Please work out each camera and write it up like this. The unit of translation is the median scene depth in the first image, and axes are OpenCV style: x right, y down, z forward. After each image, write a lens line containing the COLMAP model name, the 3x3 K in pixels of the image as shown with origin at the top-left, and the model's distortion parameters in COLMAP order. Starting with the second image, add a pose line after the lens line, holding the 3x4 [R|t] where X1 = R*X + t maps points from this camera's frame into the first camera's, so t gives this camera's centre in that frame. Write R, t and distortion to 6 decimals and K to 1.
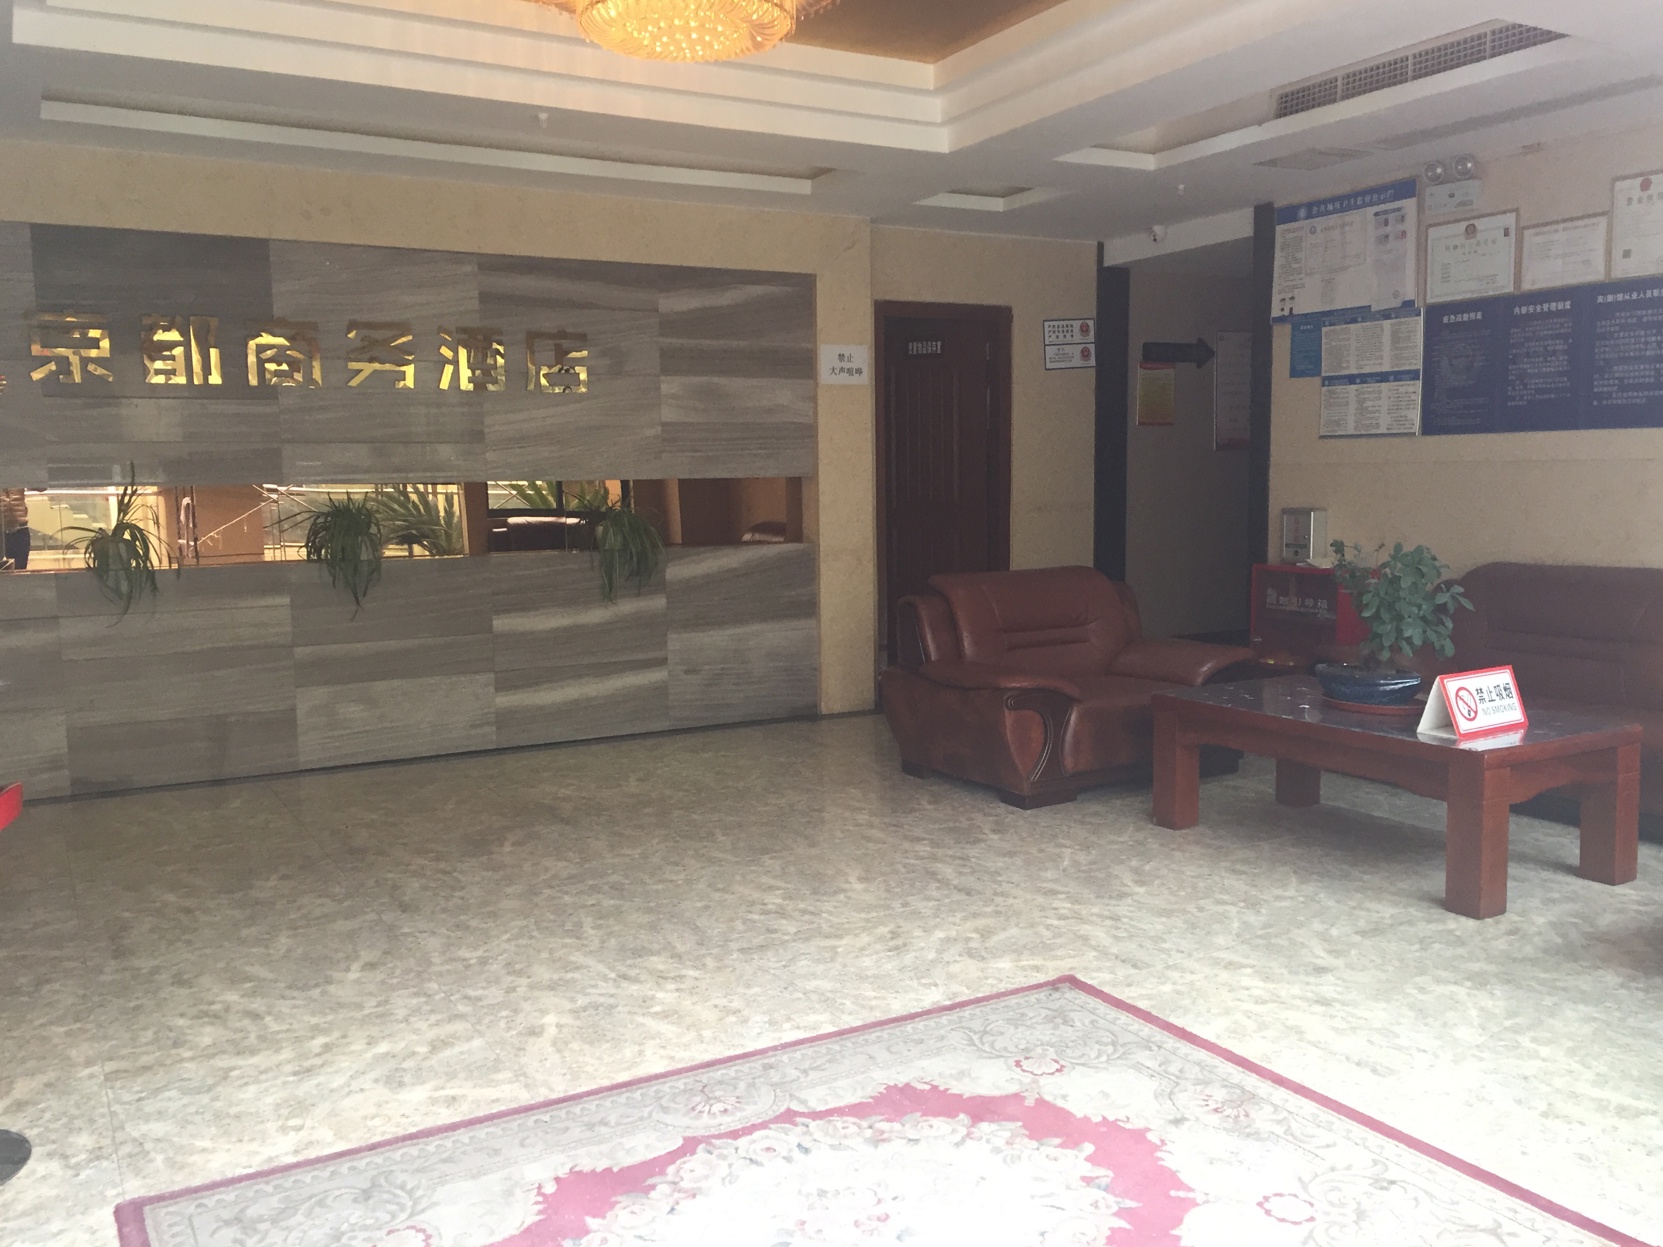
lens RADIAL K [[1419.8, 0, 833.1], [0, 1419.8, 626.0], [0, 0, 1]] dist [0.084762, 0.000053]
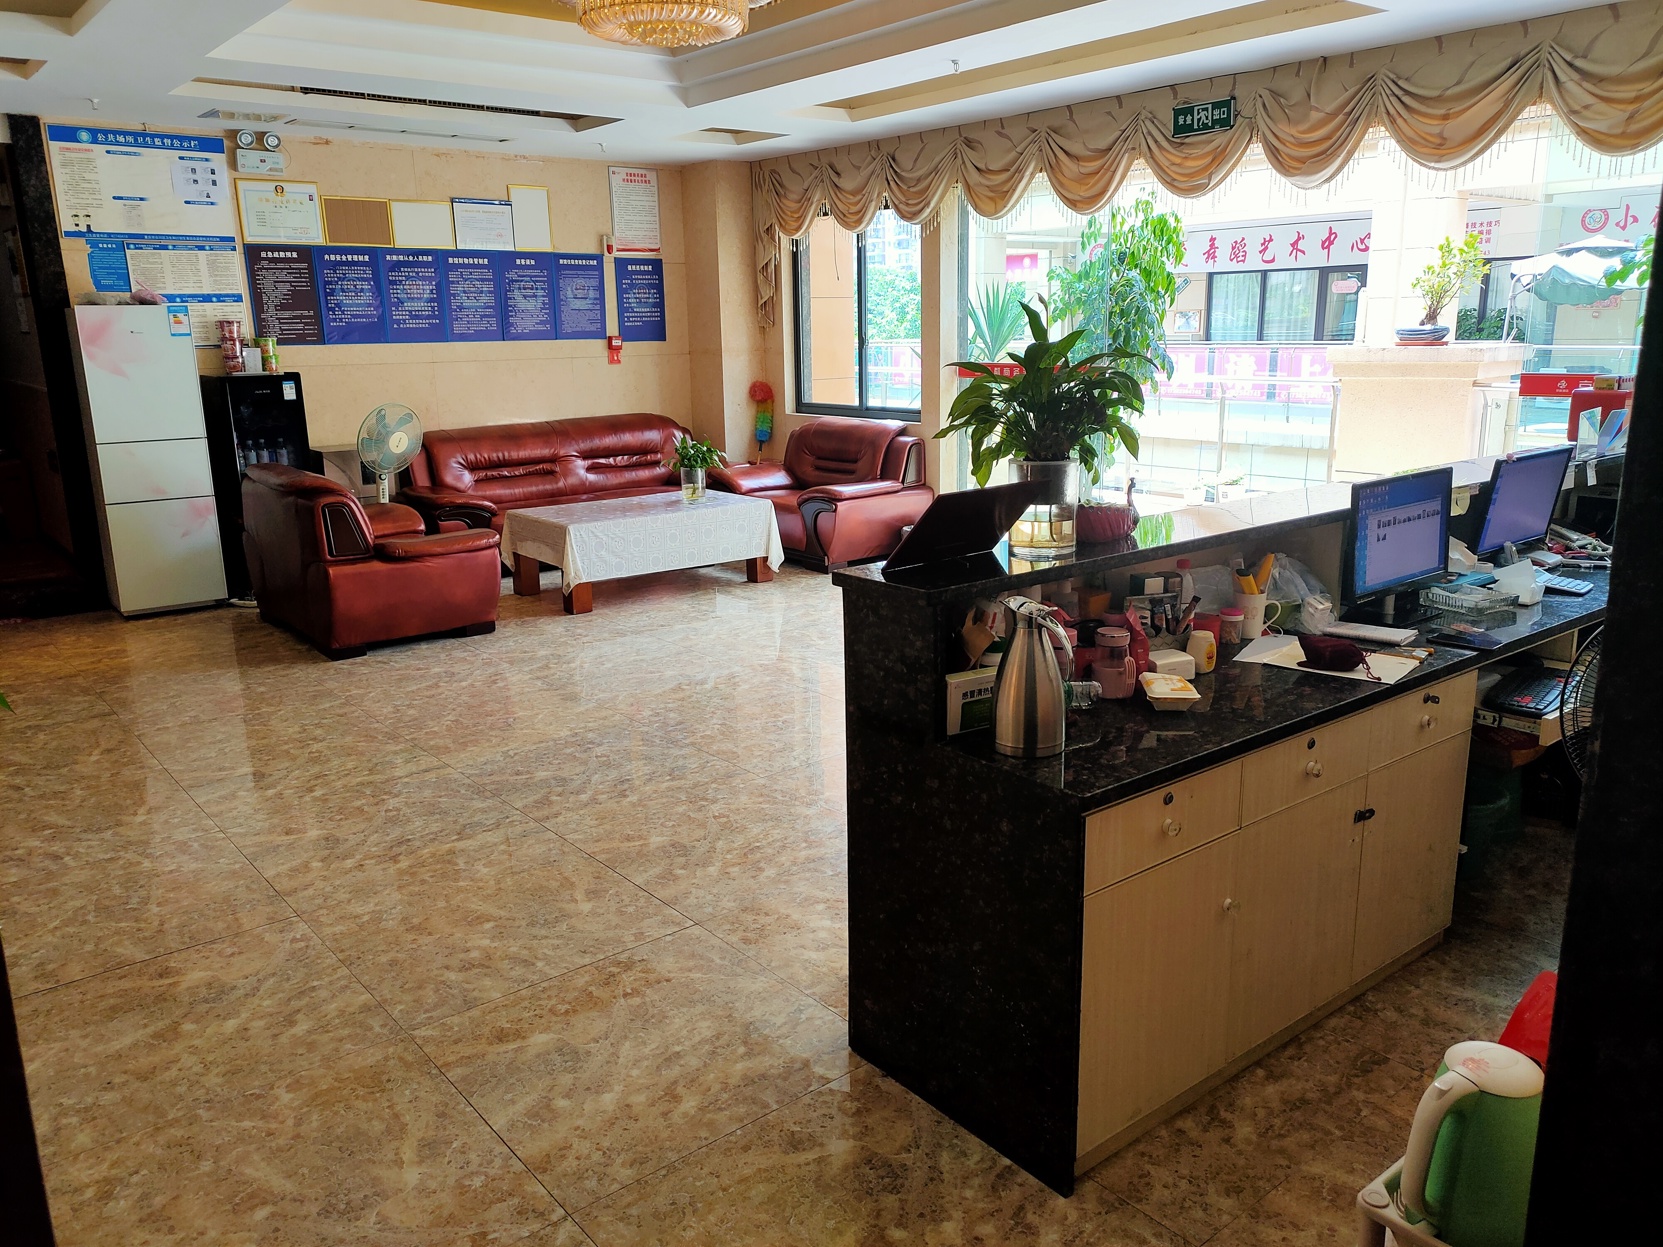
lens RADIAL K [[1258.6, 0, 832.6], [0, 1258.6, 626.4], [0, 0, 1]] dist [0.005349, 0.005421]
pose [[-0.163956, -0.209721, 0.963917, -0.807966], [0.138070, 0.962643, 0.232929, -0.083621], [-0.976757, 0.171278, -0.128874, 0.690759]]
